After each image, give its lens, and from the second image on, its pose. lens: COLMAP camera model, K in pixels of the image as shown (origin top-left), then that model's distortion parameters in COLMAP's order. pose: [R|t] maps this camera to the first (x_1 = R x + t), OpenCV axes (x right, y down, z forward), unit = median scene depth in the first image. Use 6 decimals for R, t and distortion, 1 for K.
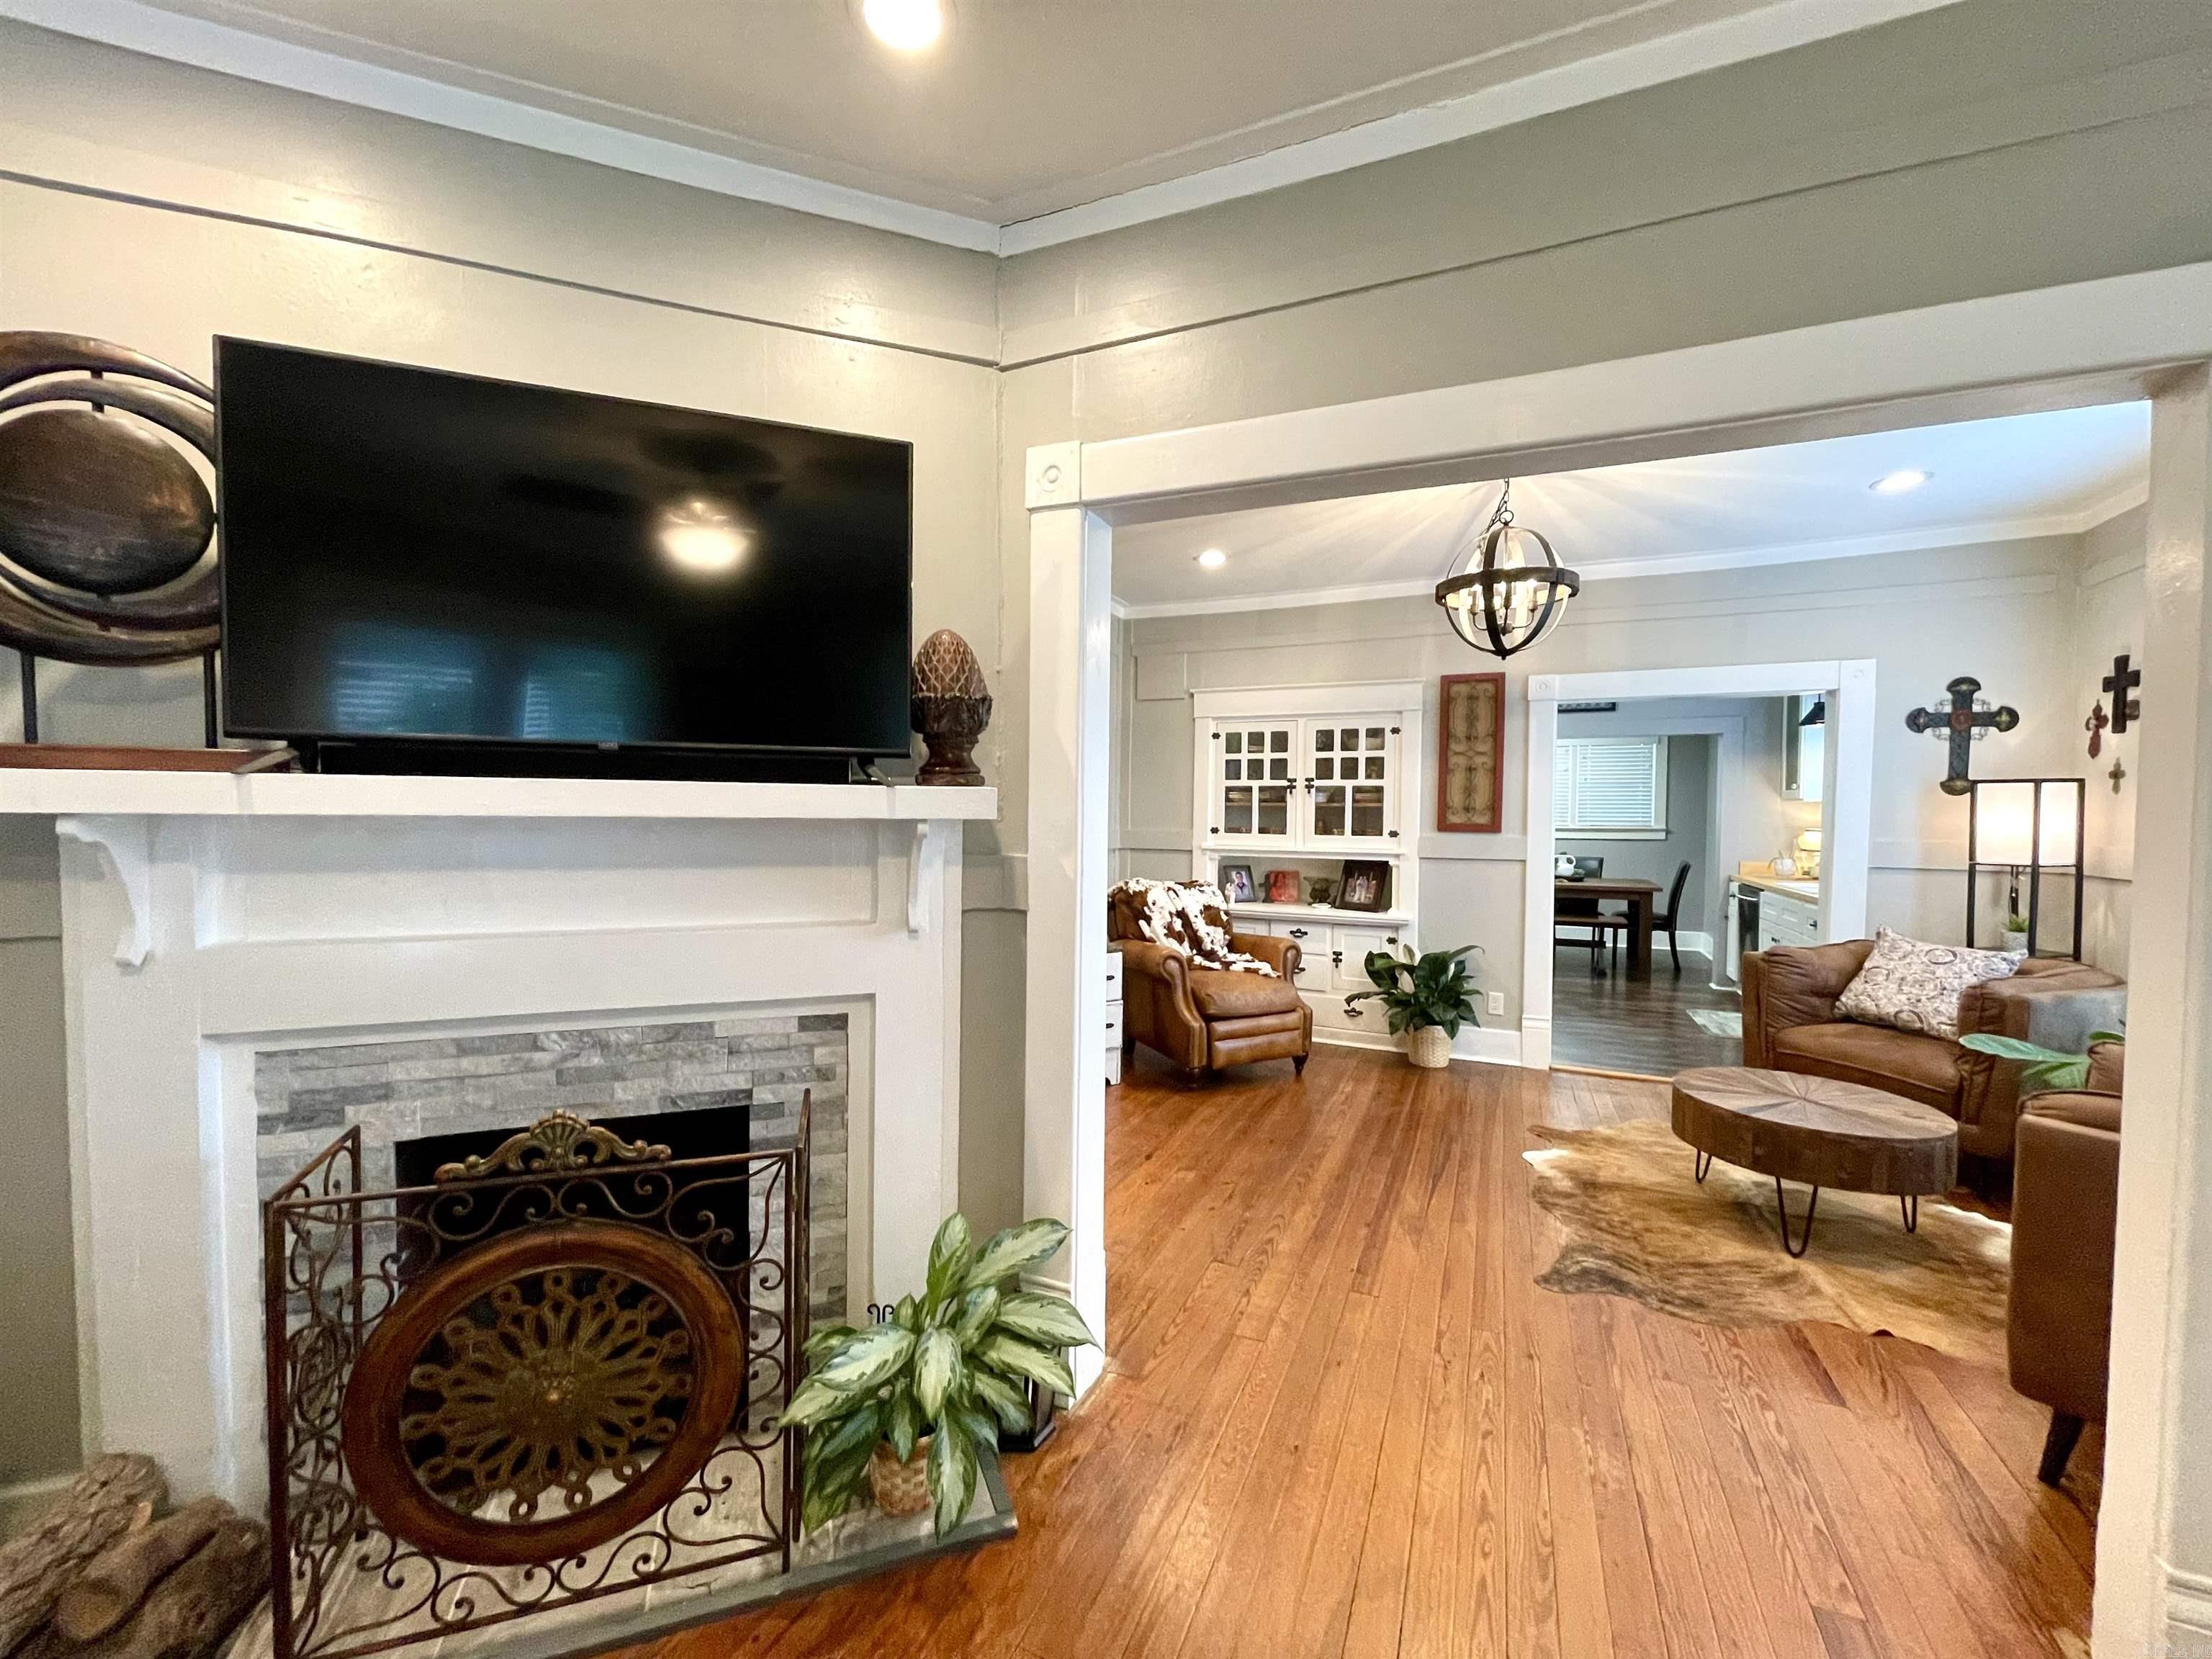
lens RADIAL K [[891.0, 0, 1097.3], [0, 891.0, 833.4], [0, 0, 1]] dist [0.000665, -0.000356]
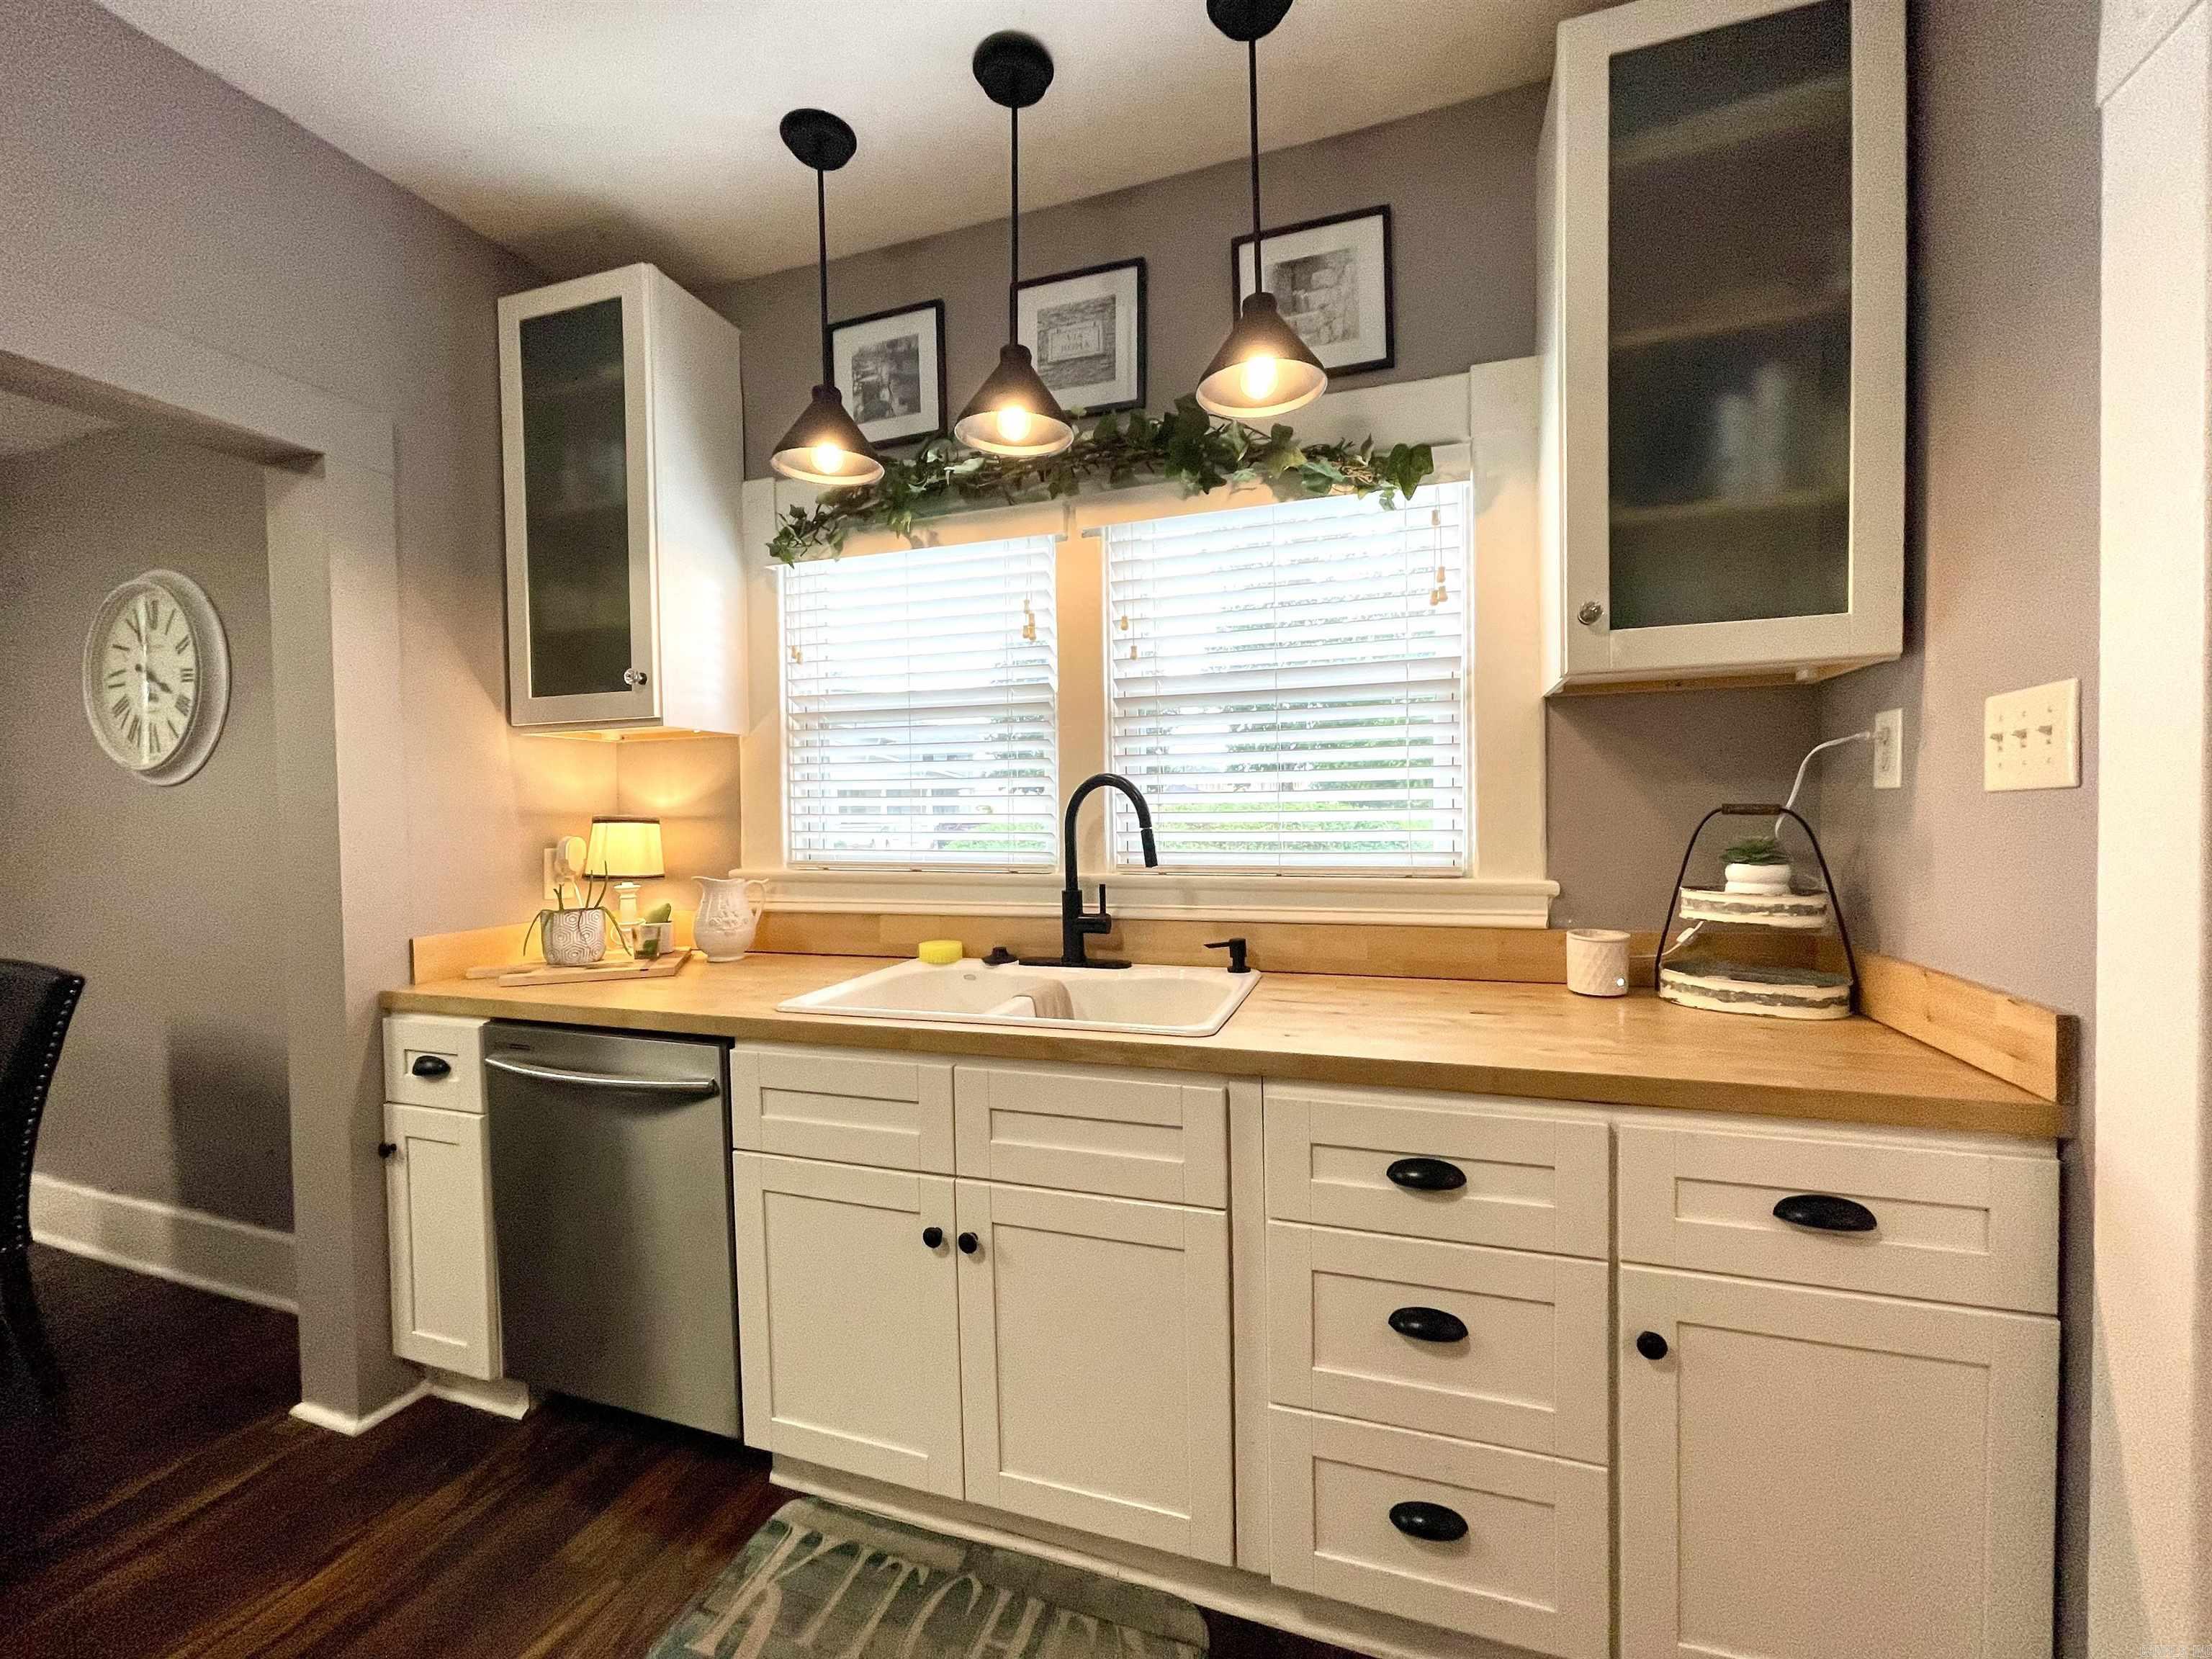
lens RADIAL K [[886.8, 0, 1098.3], [0, 886.8, 833.9], [0, 0, 1]] dist [-0.002124, -0.000281]
pose [[-0.099496, -0.034259, 0.994448, 0.695354], [0.045418, 0.998209, 0.038933, -0.003982], [-0.994001, 0.049040, -0.097762, 1.333829]]
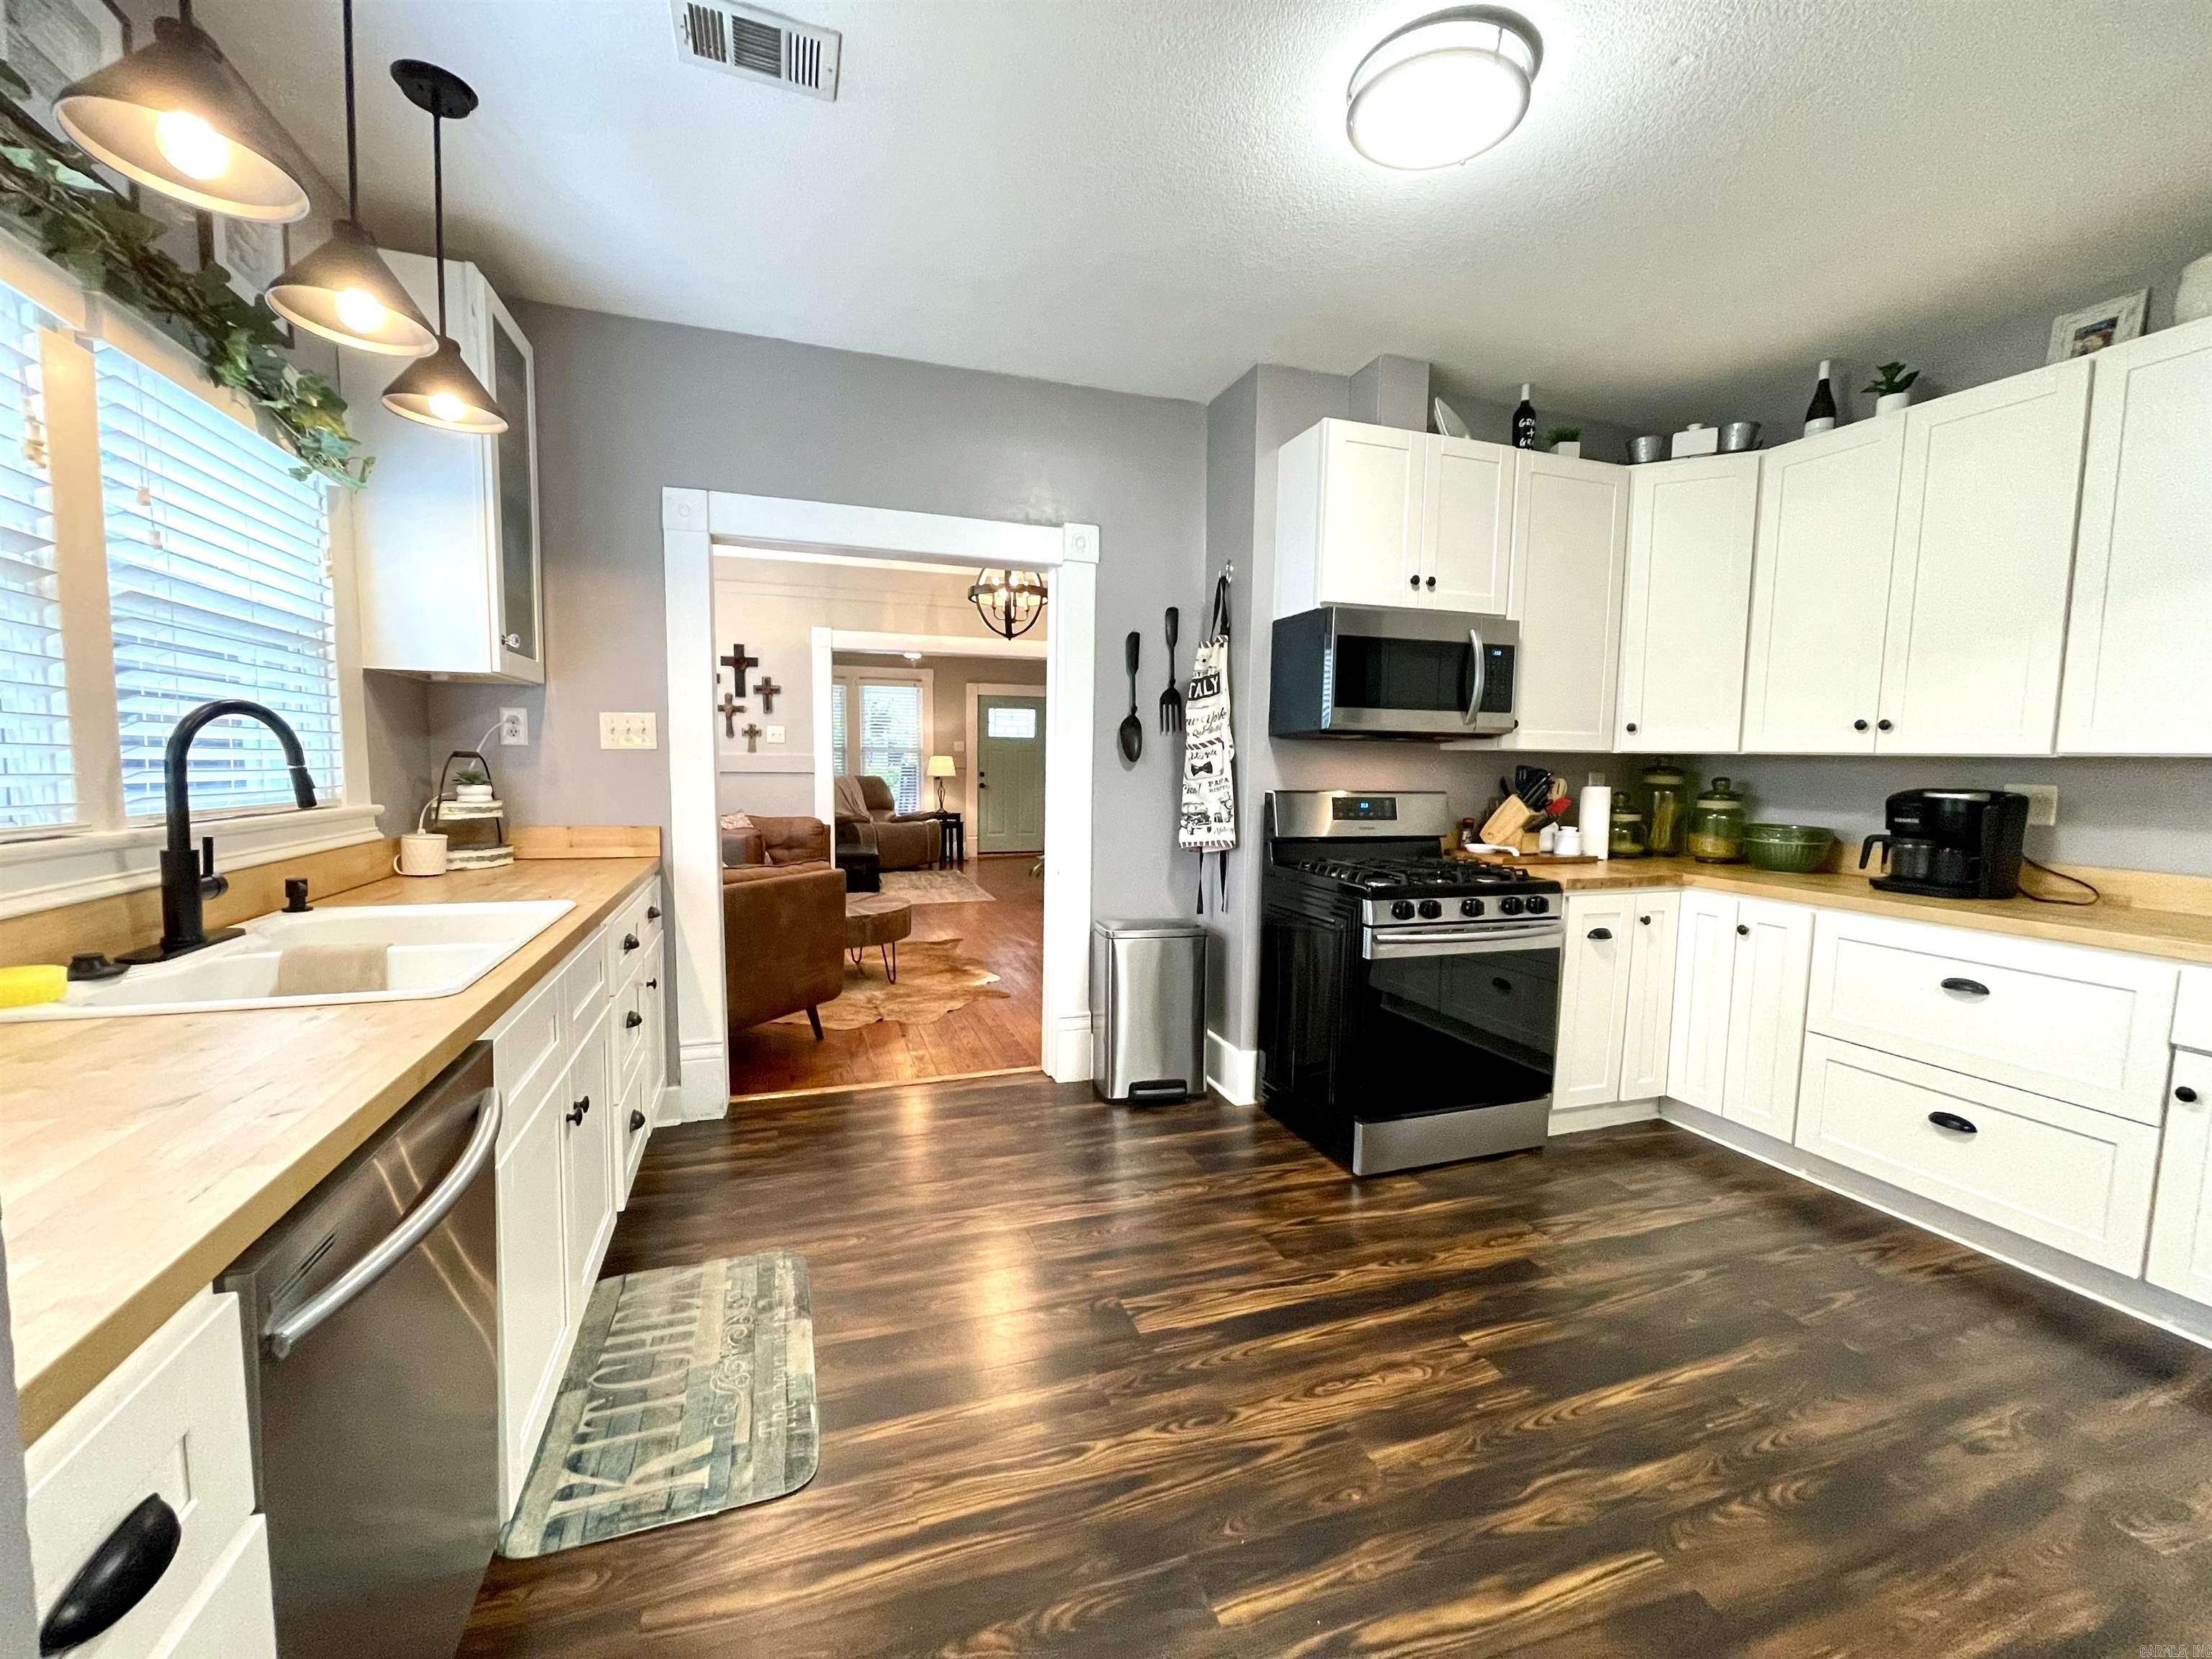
lens RADIAL K [[891.0, 0, 1095.4], [0, 891.0, 832.7], [0, 0, 1]] dist [-0.005172, -0.000432]
pose [[-0.721478, 0.037928, -0.691398, 1.138266], [-0.041375, 0.994353, 0.097722, -0.013020], [0.691200, 0.099111, -0.715835, 1.801352]]
